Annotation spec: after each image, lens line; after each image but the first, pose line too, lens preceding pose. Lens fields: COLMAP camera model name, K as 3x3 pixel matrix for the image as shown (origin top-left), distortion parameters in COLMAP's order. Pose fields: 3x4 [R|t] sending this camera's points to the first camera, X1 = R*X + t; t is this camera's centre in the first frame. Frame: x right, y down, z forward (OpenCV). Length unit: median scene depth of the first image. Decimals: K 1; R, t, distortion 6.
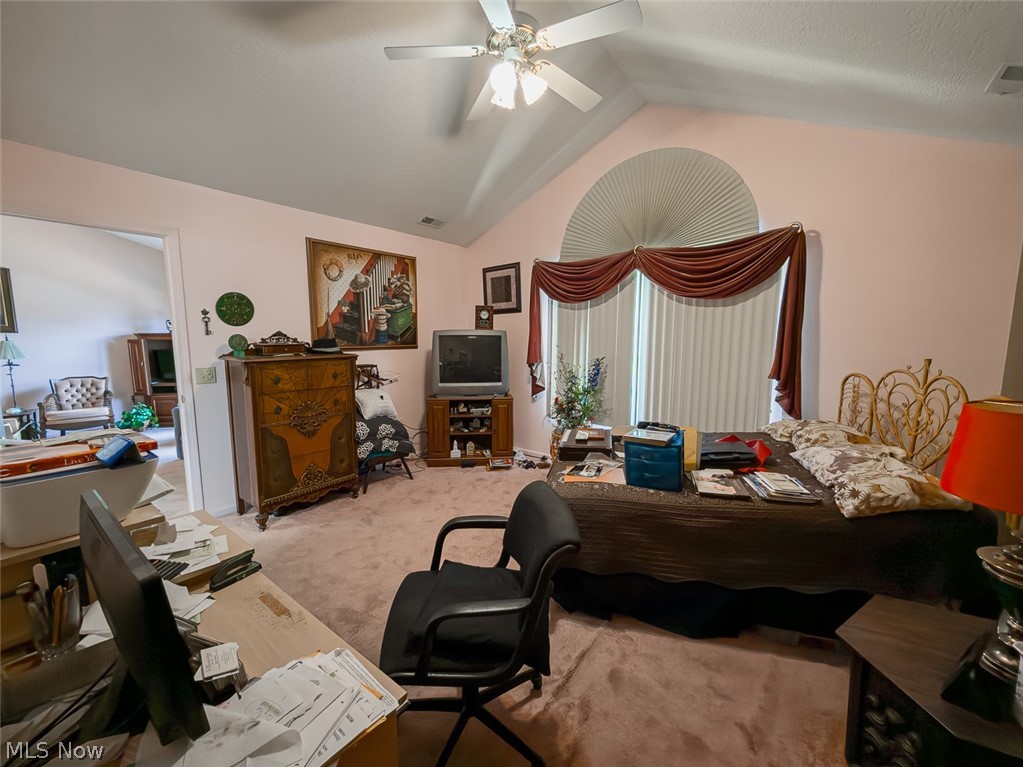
lens RADIAL K [[419.3, 0, 511.5], [0, 419.3, 383.5], [0, 0, 1]] dist [-0.001266, -0.000065]
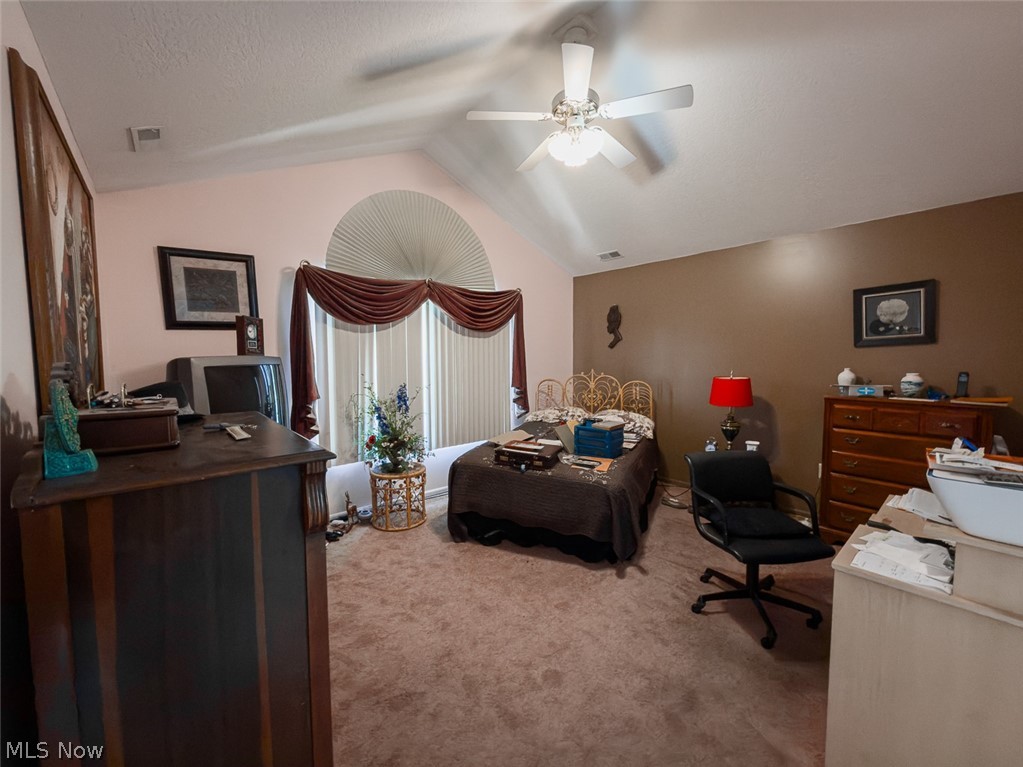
lens RADIAL K [[413.9, 0, 514.0], [0, 413.9, 383.3], [0, 0, 1]] dist [-0.000885, -0.000225]
pose [[0.188555, -0.070398, 0.979536, -0.641732], [0.122566, 0.991316, 0.047652, -0.074805], [-0.974384, 0.111073, 0.195546, 0.544699]]
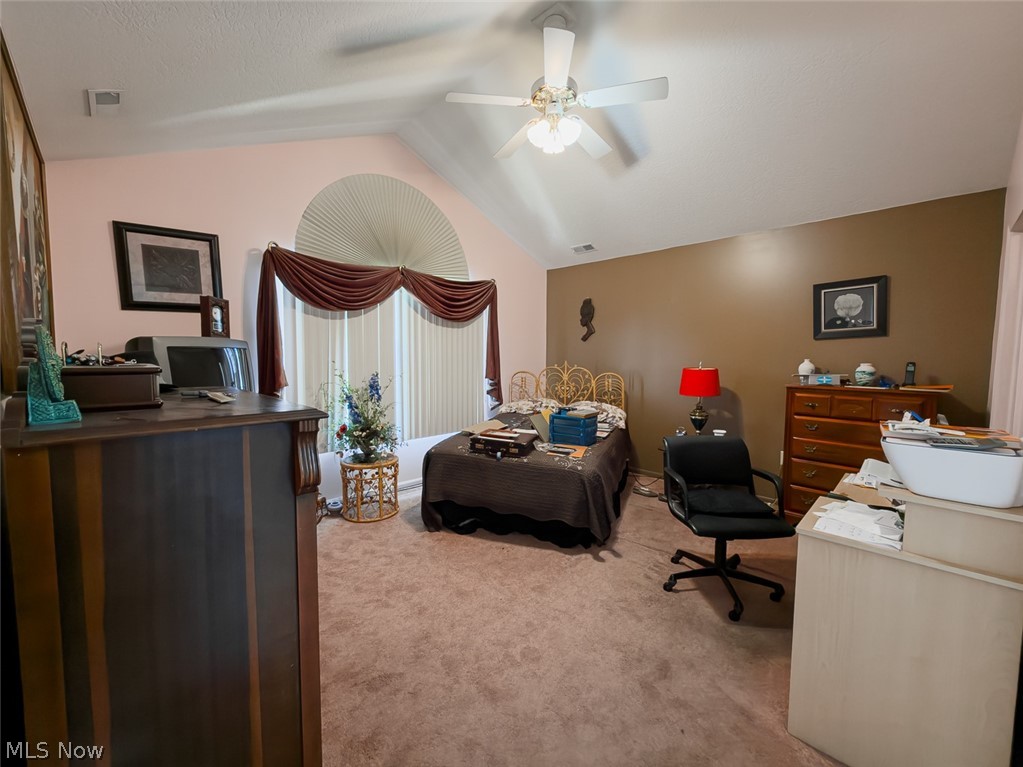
lens RADIAL K [[419.3, 0, 511.5], [0, 419.3, 383.5], [0, 0, 1]] dist [-0.001266, -0.000065]
pose [[0.122116, -0.072551, 0.989861, -0.654120], [0.113836, 0.991767, 0.058647, -0.056282], [-0.985966, 0.105520, 0.129370, 0.557566]]
